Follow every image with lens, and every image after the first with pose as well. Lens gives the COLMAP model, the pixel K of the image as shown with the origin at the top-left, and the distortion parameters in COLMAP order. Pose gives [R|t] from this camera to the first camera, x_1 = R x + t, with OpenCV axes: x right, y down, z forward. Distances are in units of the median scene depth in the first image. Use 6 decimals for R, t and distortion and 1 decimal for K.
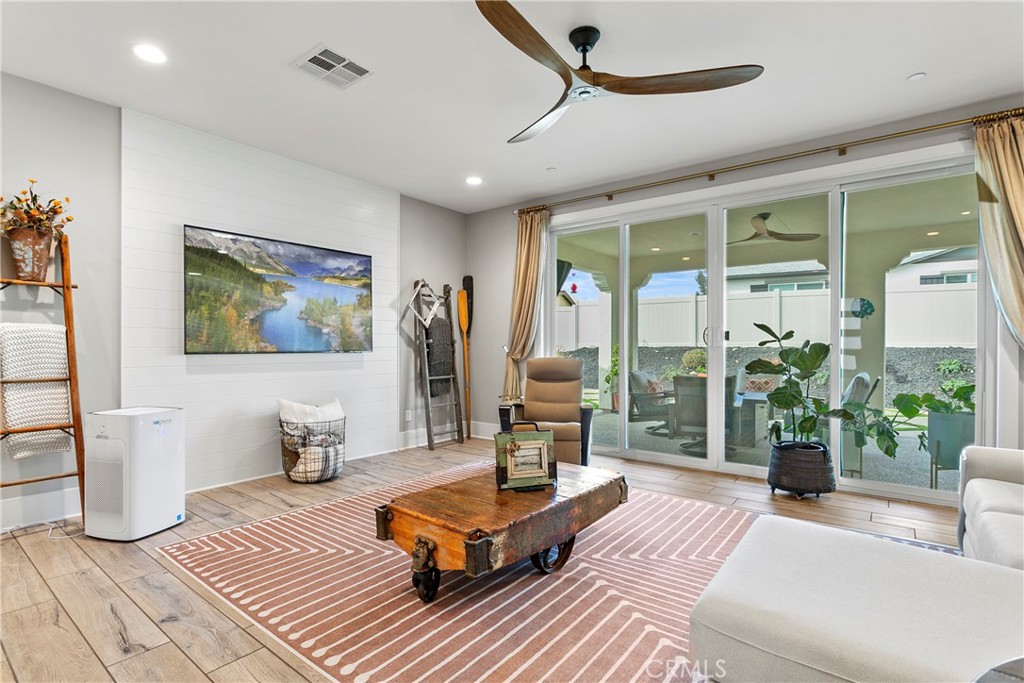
lens RADIAL K [[498.2, 0, 499.0], [0, 498.2, 349.3], [0, 0, 1]] dist [-0.007829, 0.000258]
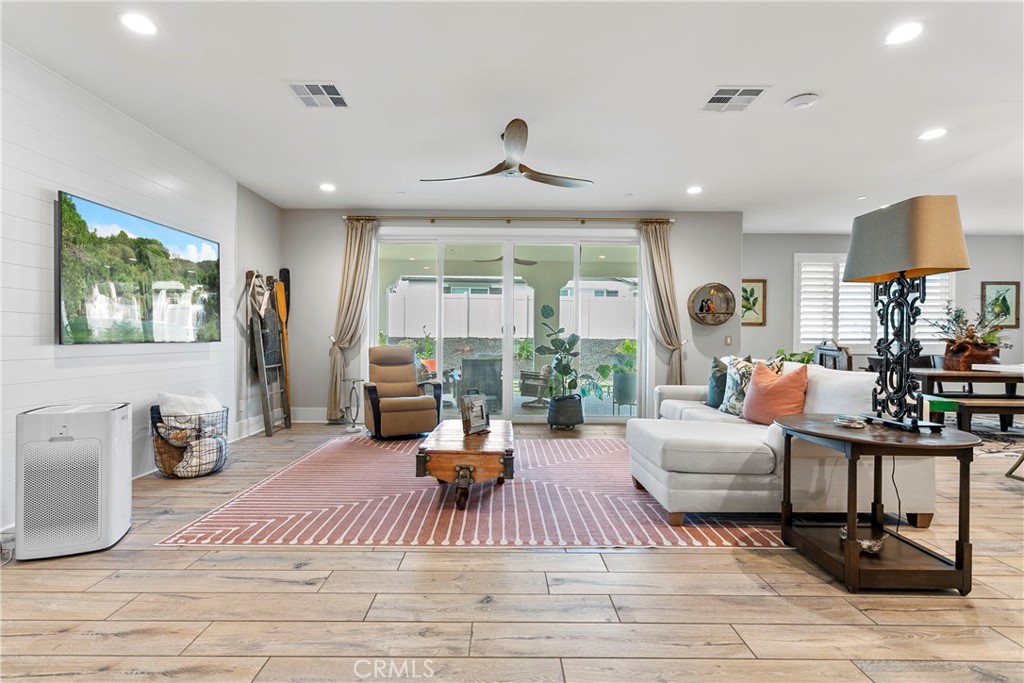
lens RADIAL K [[482.0, 0, 502.3], [0, 482.0, 340.0], [0, 0, 1]] dist [0.001188, 0.000429]
pose [[0.780698, -0.000429, 0.624909, -0.562615], [-0.000472, 0.999999, 0.001276, 0.001070], [-0.624909, -0.001291, 0.780697, -0.115509]]
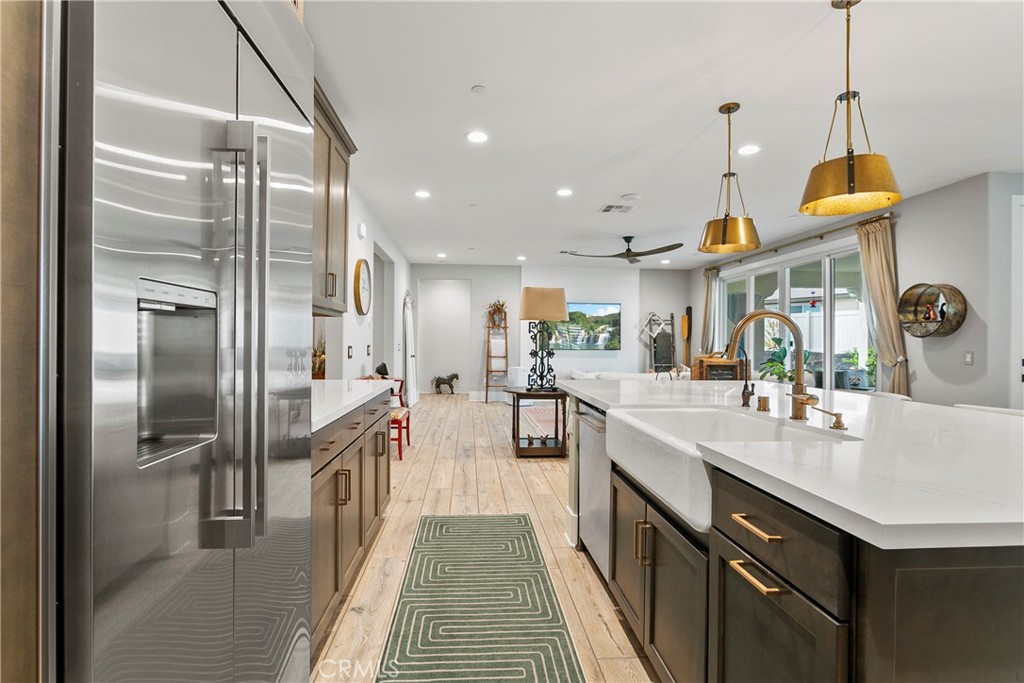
lens RADIAL K [[493.9, 0, 505.3], [0, 493.9, 339.7], [0, 0, 1]] dist [-0.005523, 0.001426]
pose [[0.679508, 0.001165, -0.733667, 1.240144], [-0.013772, 0.999843, -0.011168, -0.011258], [0.733539, 0.017693, 0.679417, -0.989519]]
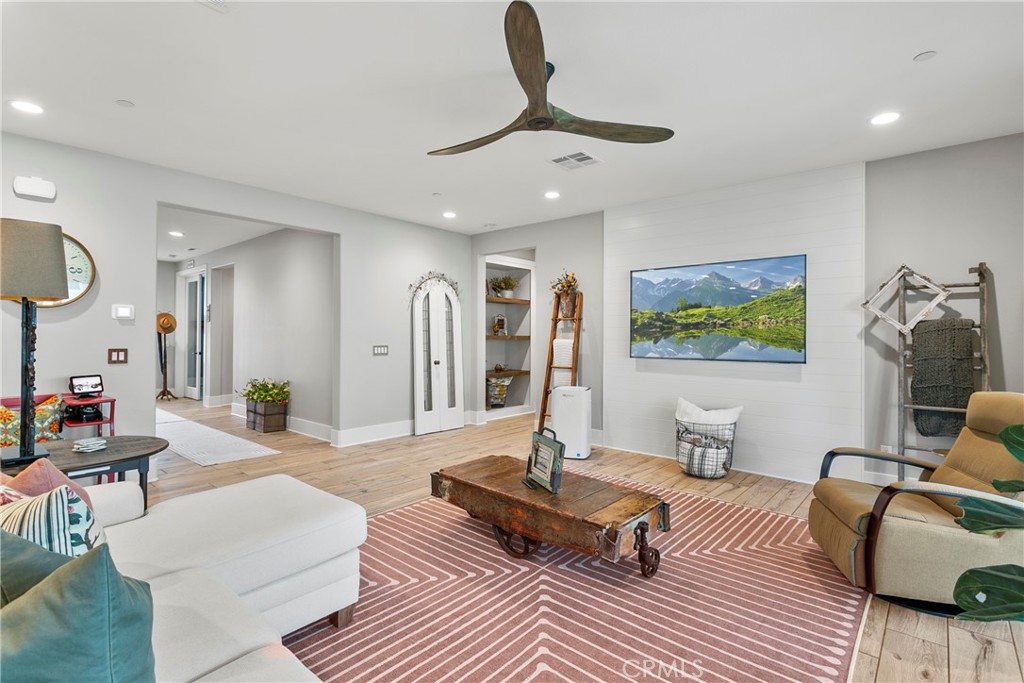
lens RADIAL K [[489.1, 0, 504.0], [0, 489.1, 334.2], [0, 0, 1]] dist [0.000544, 0.000854]
pose [[-0.054491, -0.007760, -0.998484, 0.856896], [-0.015164, 0.999861, -0.006943, -0.043906], [0.998399, 0.014763, -0.054601, 0.702620]]
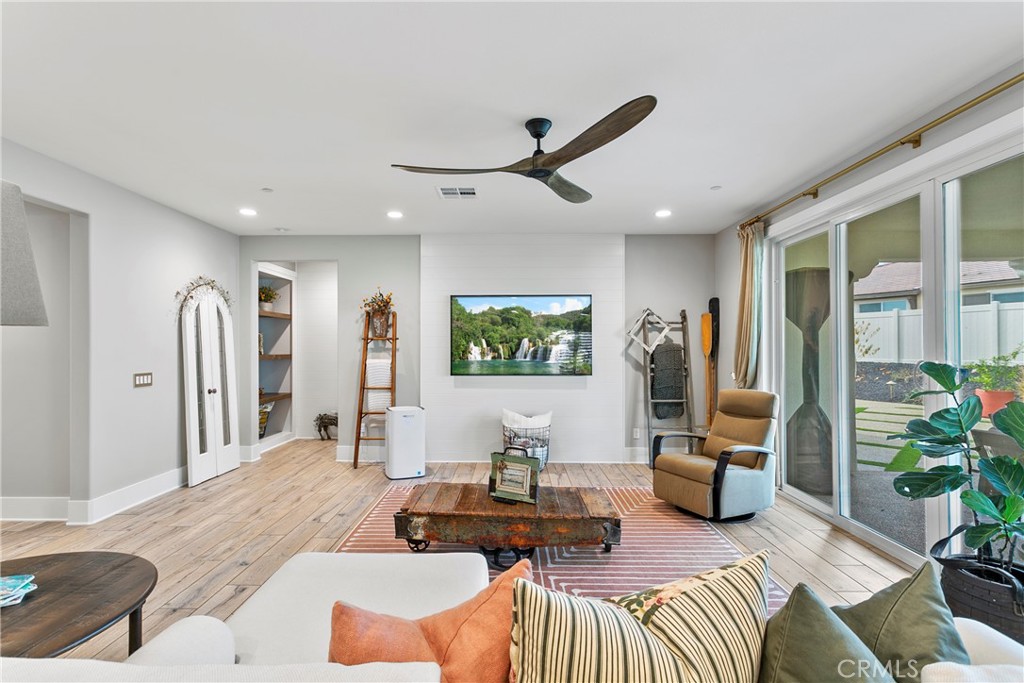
lens RADIAL K [[486.0, 0, 503.4], [0, 486.0, 346.4], [0, 0, 1]] dist [-0.000500, 0.000416]
pose [[0.607686, -0.006069, -0.794155, 0.729722], [-0.004136, 0.999933, -0.010806, -0.067957], [0.794167, 0.009851, 0.607620, 0.174742]]
